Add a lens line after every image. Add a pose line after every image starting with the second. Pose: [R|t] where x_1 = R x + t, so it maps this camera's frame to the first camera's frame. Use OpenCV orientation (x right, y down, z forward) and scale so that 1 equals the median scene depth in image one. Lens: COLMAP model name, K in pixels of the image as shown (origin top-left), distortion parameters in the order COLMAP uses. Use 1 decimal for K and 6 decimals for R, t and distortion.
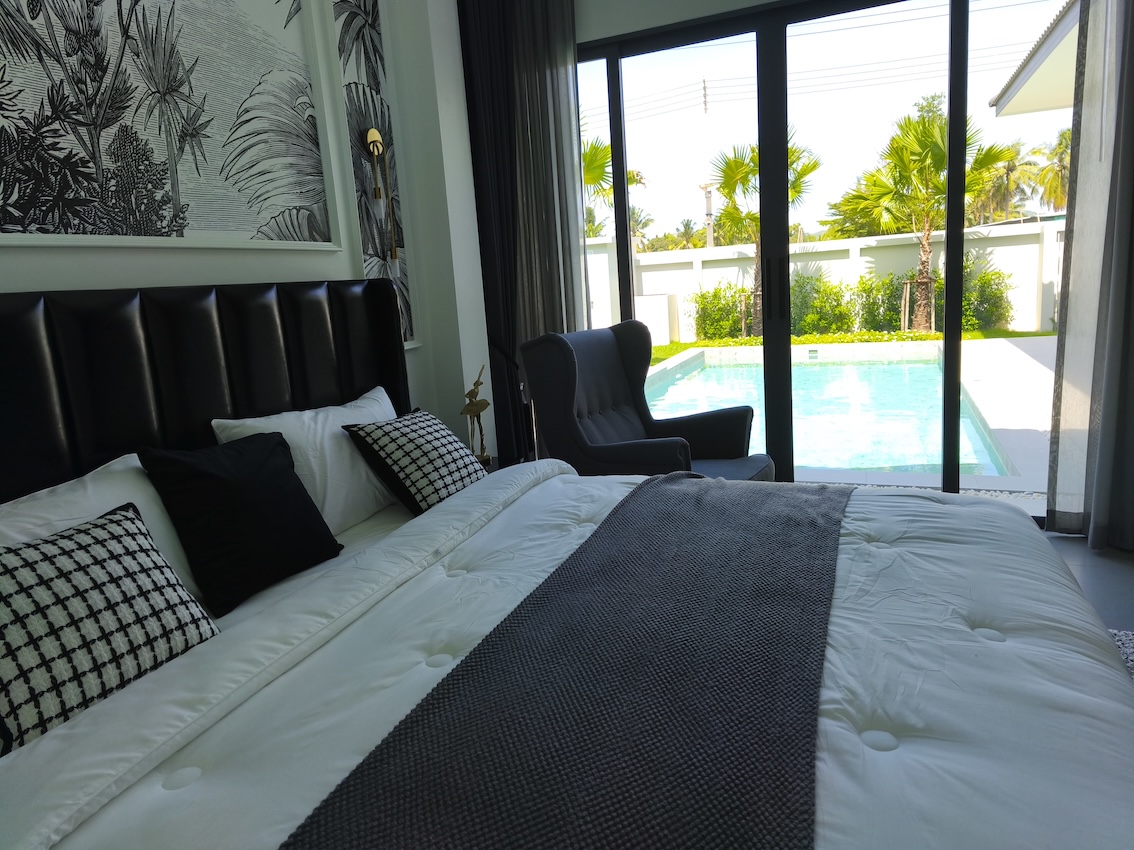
lens RADIAL K [[744.9, 0, 572.3], [0, 744.9, 428.5], [0, 0, 1]] dist [0.009949, -0.015374]
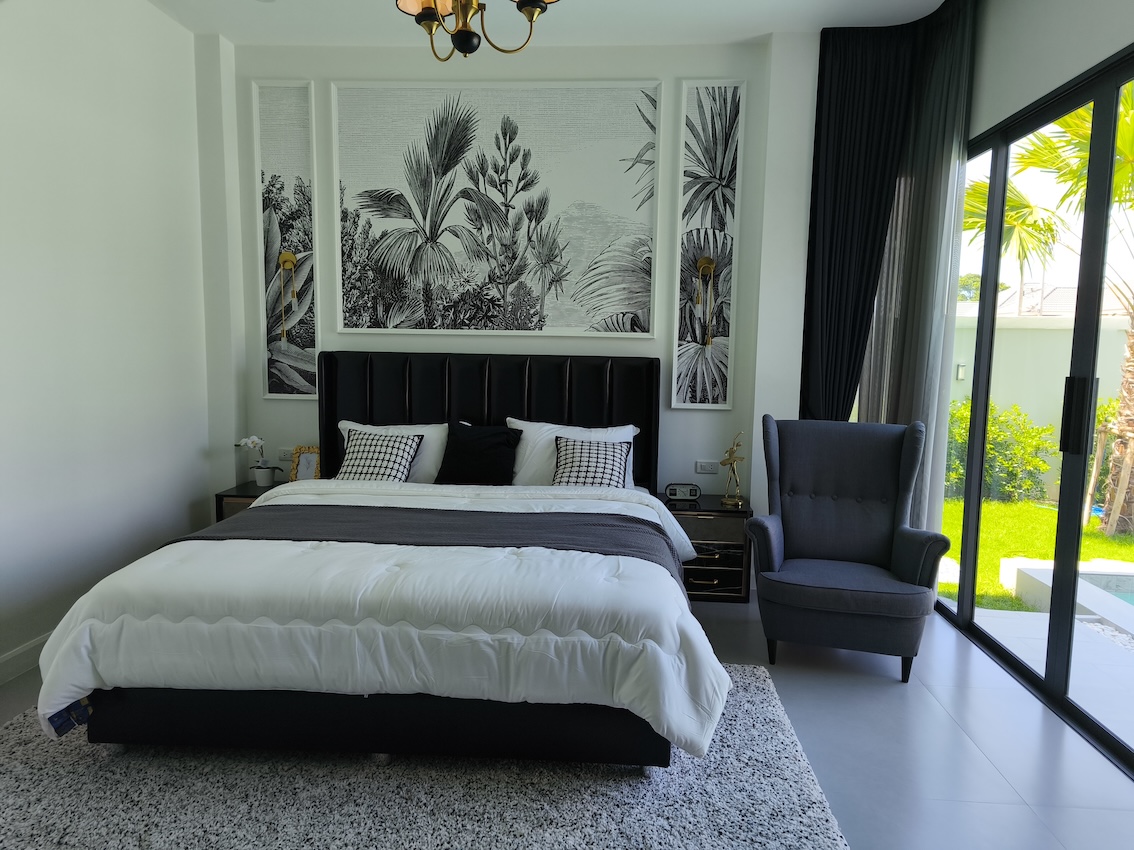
lens RADIAL K [[744.9, 0, 572.3], [0, 744.9, 428.1], [0, 0, 1]] dist [0.009949, -0.015374]
pose [[0.301641, 0.167959, -0.938511, 1.475145], [-0.224762, 0.969144, 0.101202, -0.224593], [0.926550, 0.180415, 0.330084, 0.453701]]
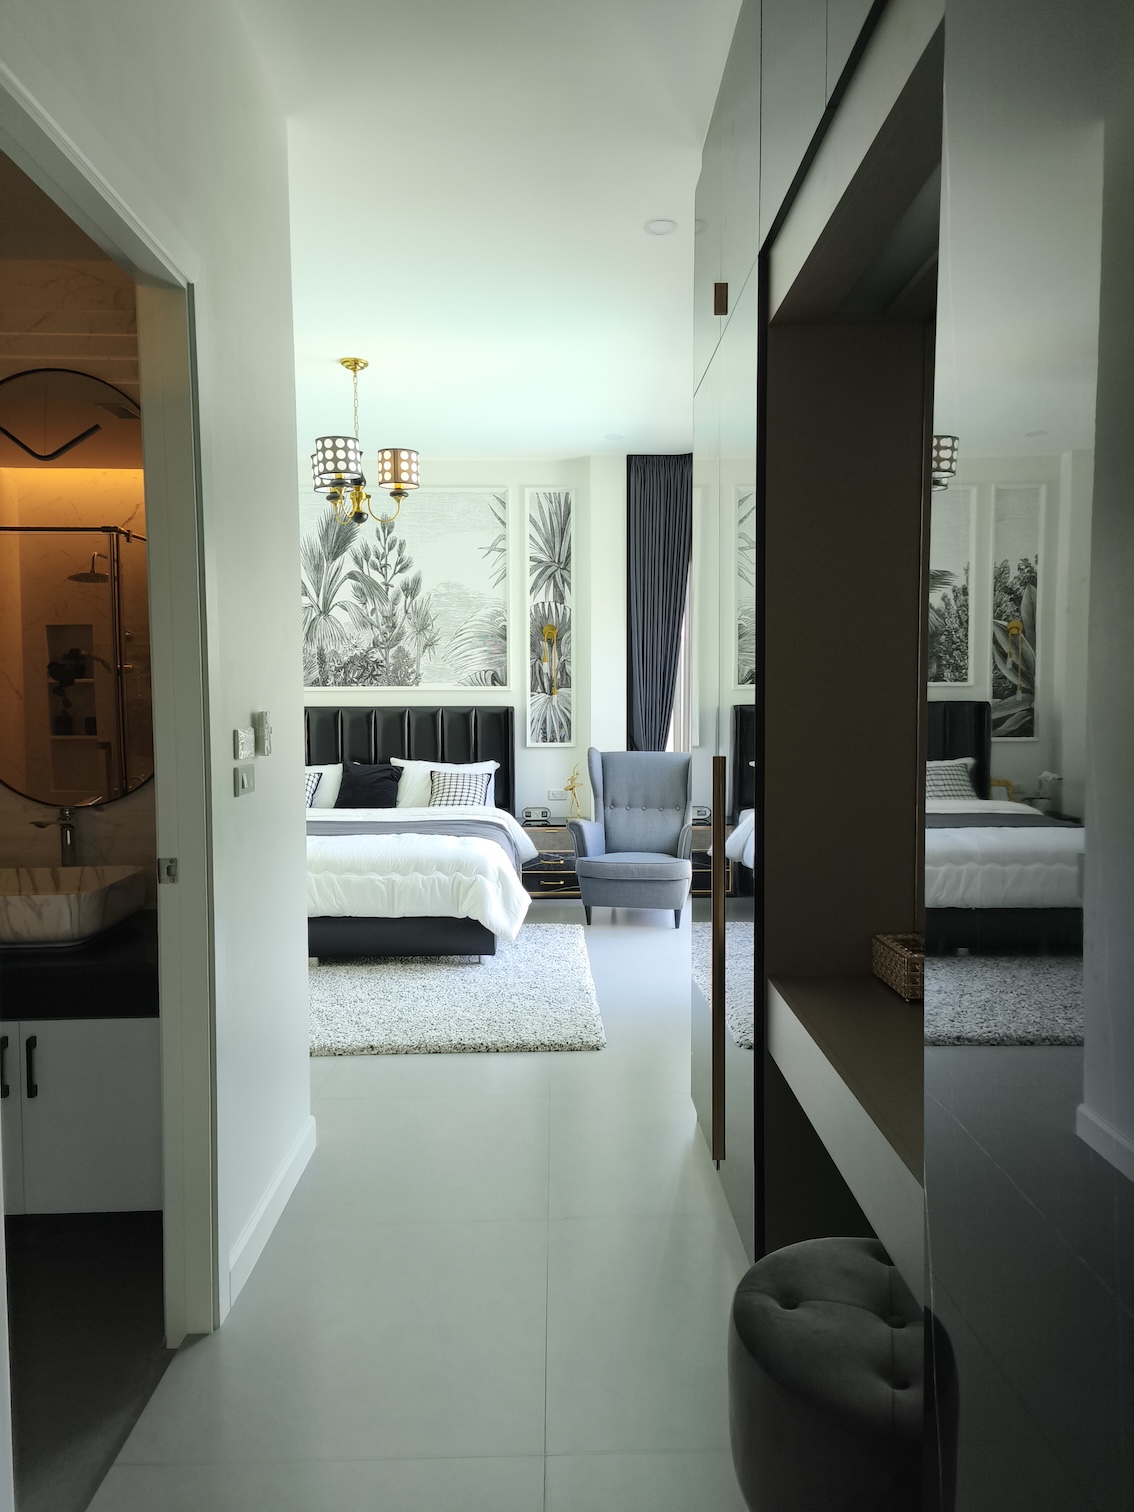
lens RADIAL K [[993.2, 0, 571.3], [0, 993.2, 751.8], [0, 0, 1]] dist [0.009949, -0.015374]
pose [[0.388314, 0.108156, -0.915158, 2.733027], [-0.201970, 0.978932, 0.029994, -0.246004], [0.899122, 0.173187, 0.401977, 0.169807]]
